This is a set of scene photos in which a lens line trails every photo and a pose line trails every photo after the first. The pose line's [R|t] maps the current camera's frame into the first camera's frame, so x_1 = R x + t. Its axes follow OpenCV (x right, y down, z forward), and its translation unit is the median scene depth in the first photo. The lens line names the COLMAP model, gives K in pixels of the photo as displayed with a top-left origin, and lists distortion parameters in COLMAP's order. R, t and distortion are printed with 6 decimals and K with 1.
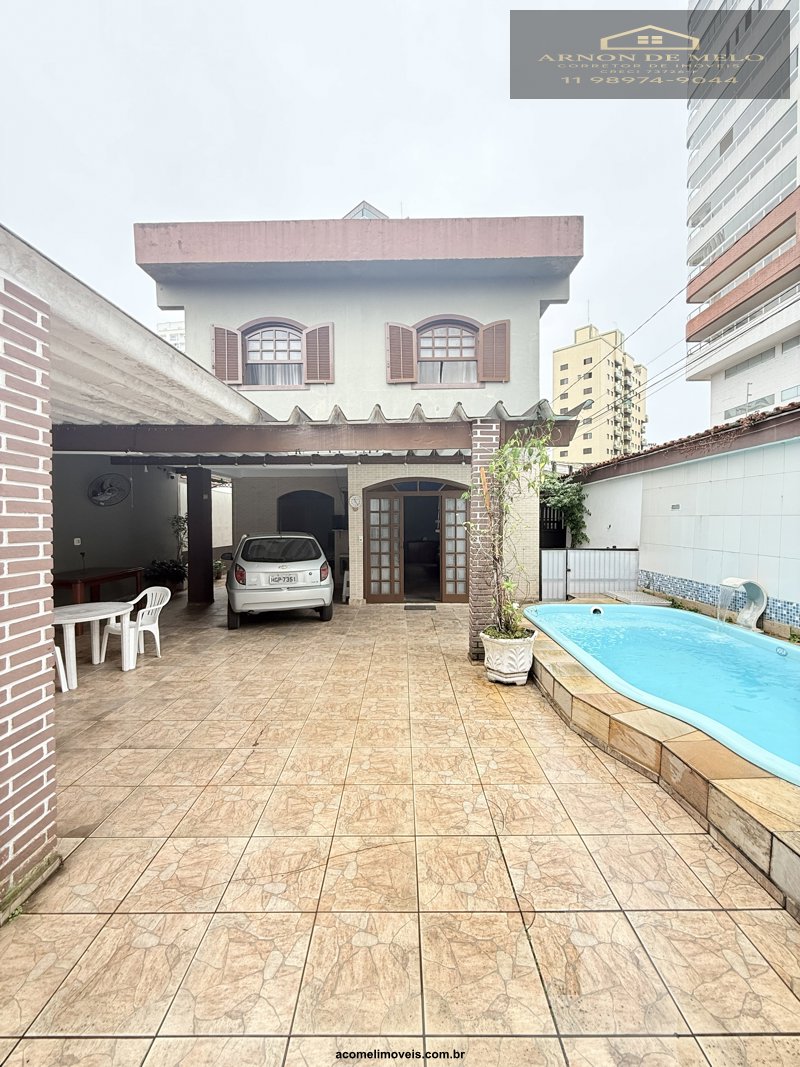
lens RADIAL K [[425.7, 0, 402.5], [0, 425.7, 529.8], [0, 0, 1]] dist [0.001873, -0.000106]
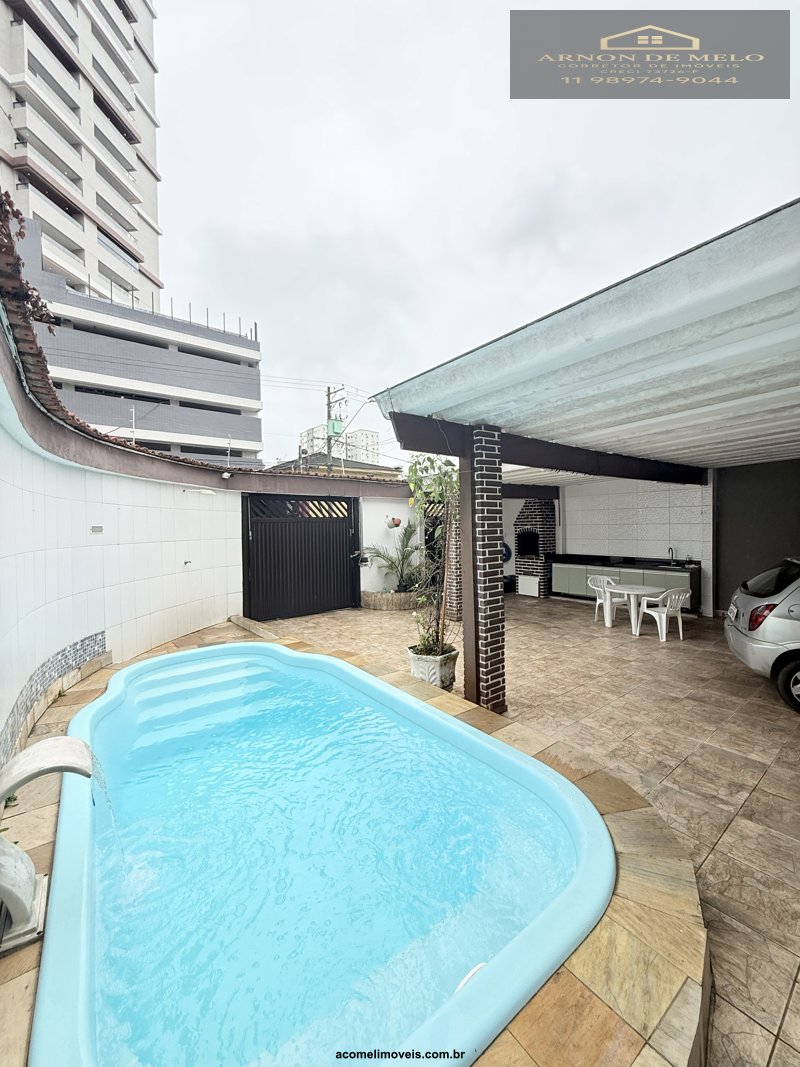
lens RADIAL K [[425.7, 0, 400.1], [0, 425.7, 529.8], [0, 0, 1]] dist [0.001873, -0.000106]
pose [[-0.786036, 0.027312, -0.617578, 0.576874], [0.008037, 0.999391, 0.033969, -0.057273], [0.618129, 0.021737, -0.785776, 1.066018]]
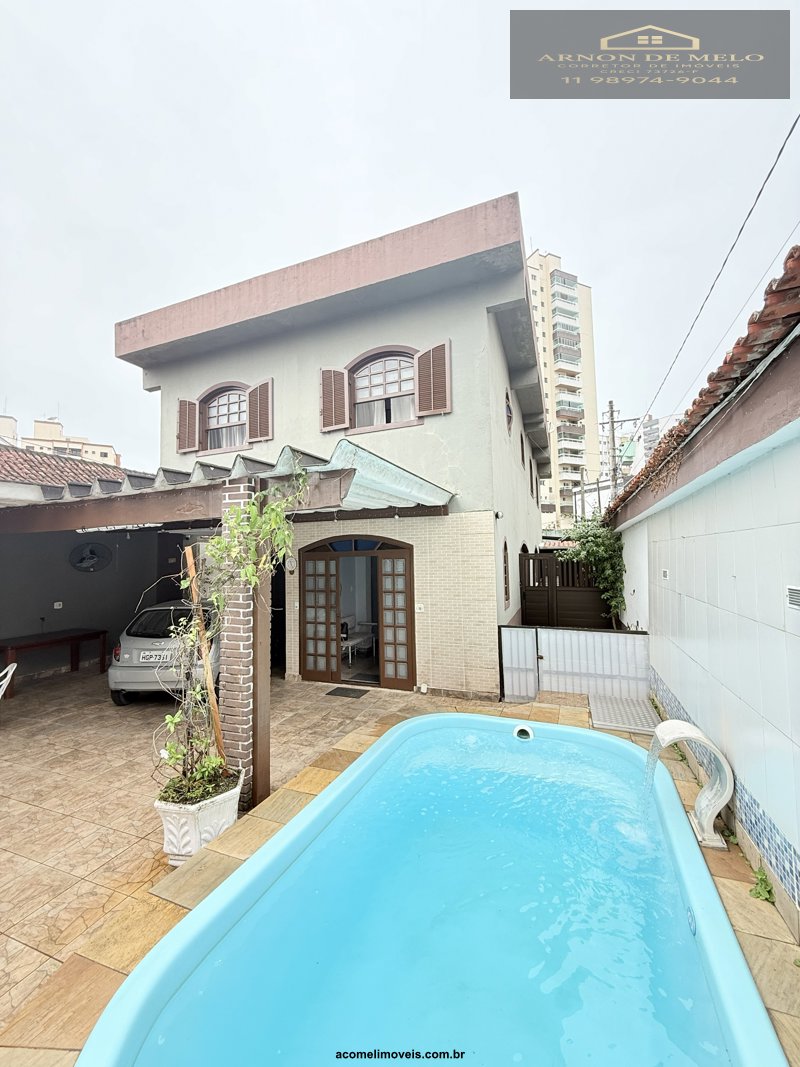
lens RADIAL K [[425.7, 0, 400.9], [0, 425.7, 530.6], [0, 0, 1]] dist [0.001873, -0.000106]
pose [[0.934533, -0.037907, -0.353852, 0.486521], [0.007851, 0.996265, -0.085991, -0.064830], [0.355790, 0.077584, 0.931340, 0.262300]]
